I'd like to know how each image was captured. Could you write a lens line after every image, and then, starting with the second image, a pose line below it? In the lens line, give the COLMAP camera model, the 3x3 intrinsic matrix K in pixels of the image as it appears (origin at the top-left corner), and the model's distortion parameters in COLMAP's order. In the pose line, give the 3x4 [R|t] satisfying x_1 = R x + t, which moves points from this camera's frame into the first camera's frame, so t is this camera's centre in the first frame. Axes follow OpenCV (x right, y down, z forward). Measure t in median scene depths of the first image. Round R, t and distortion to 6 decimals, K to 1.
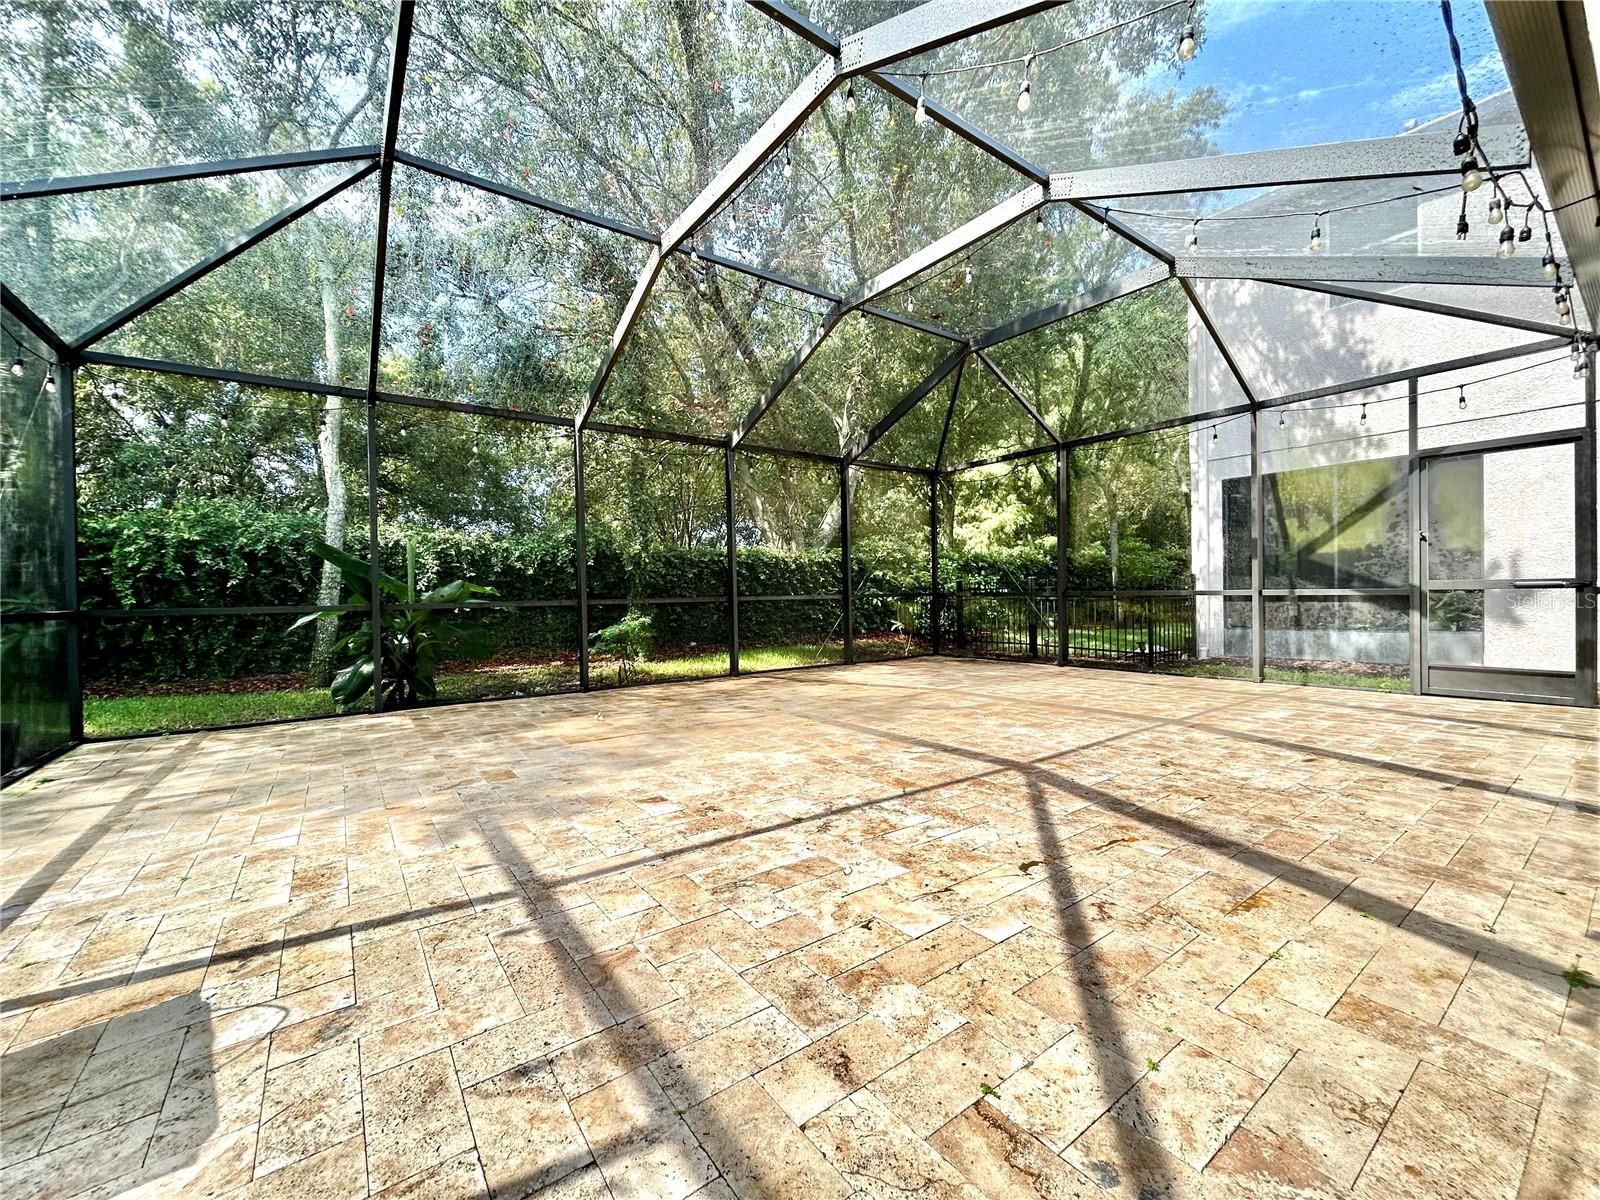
lens RADIAL K [[641.0, 0, 798.4], [0, 641.0, 601.4], [0, 0, 1]] dist [-0.002237, 0.000547]
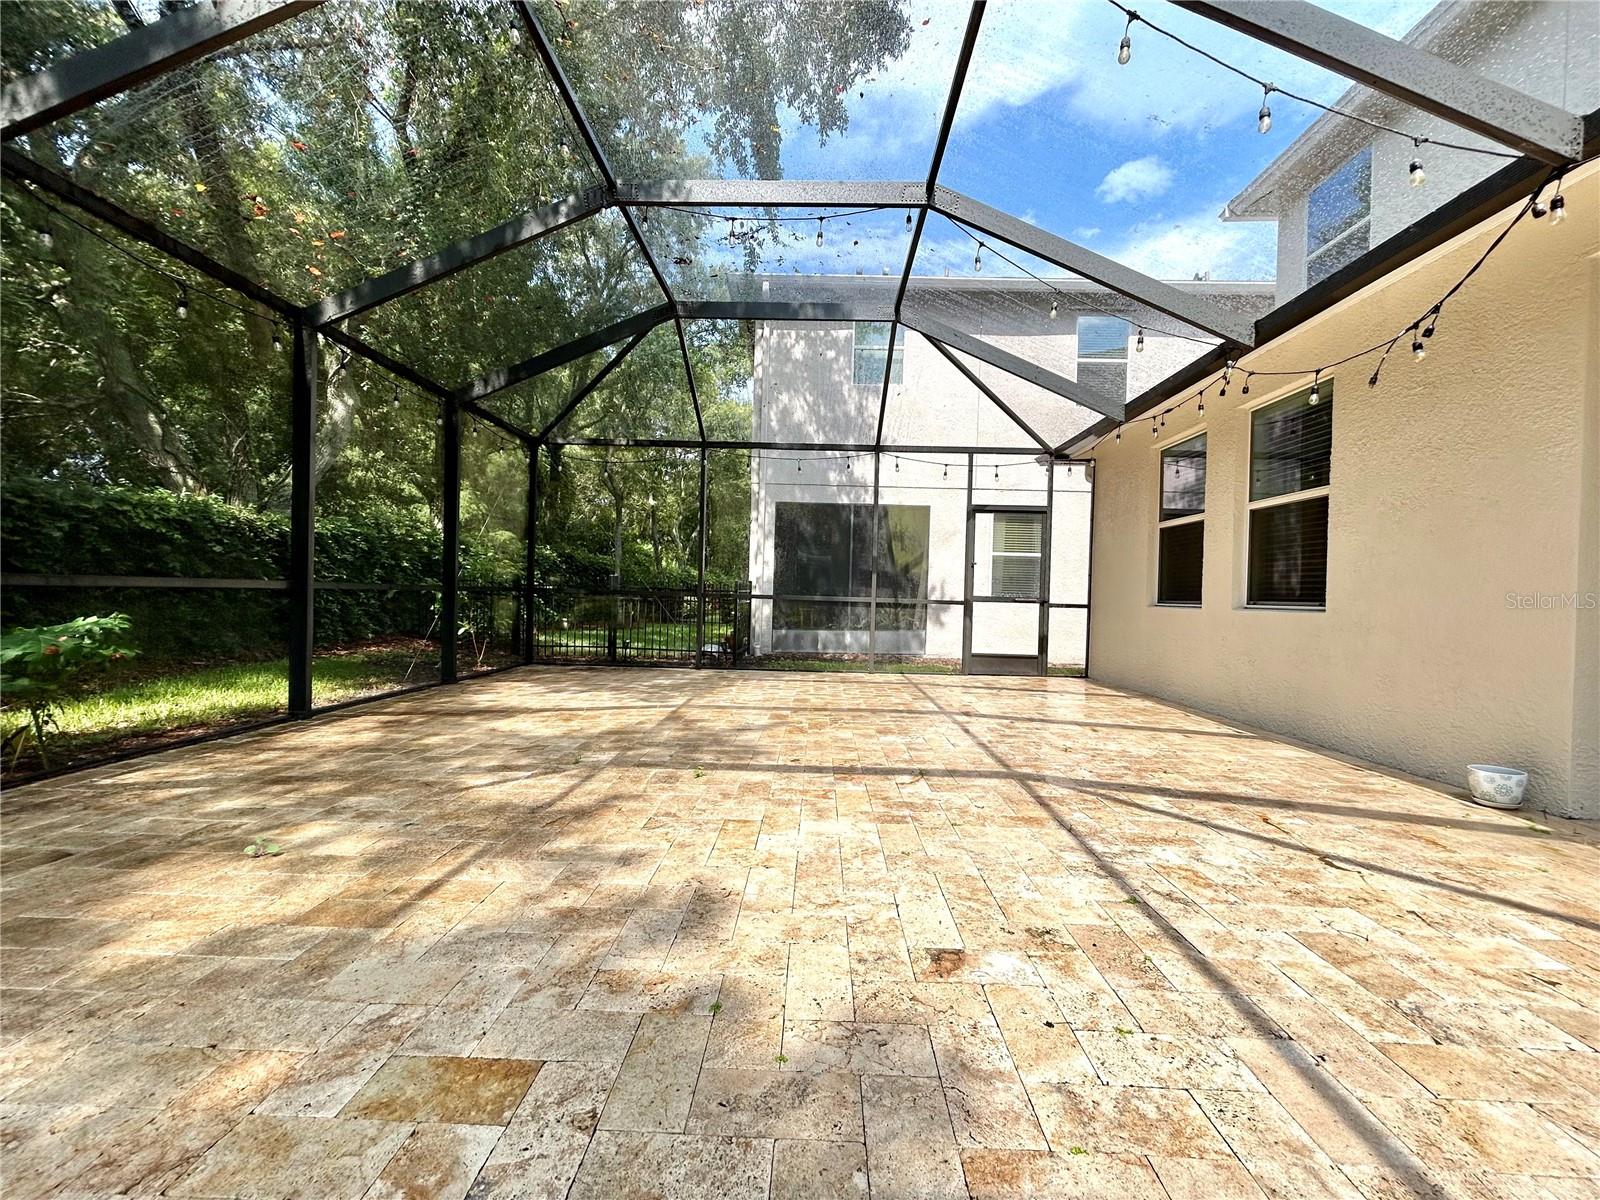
lens RADIAL K [[641.0, 0, 798.4], [0, 641.0, 601.4], [0, 0, 1]] dist [-0.002237, 0.000547]
pose [[0.615731, 0.027481, 0.787477, -0.734078], [-0.028177, 0.999520, -0.012849, 0.015890], [-0.787452, -0.014277, 0.616210, 0.762606]]
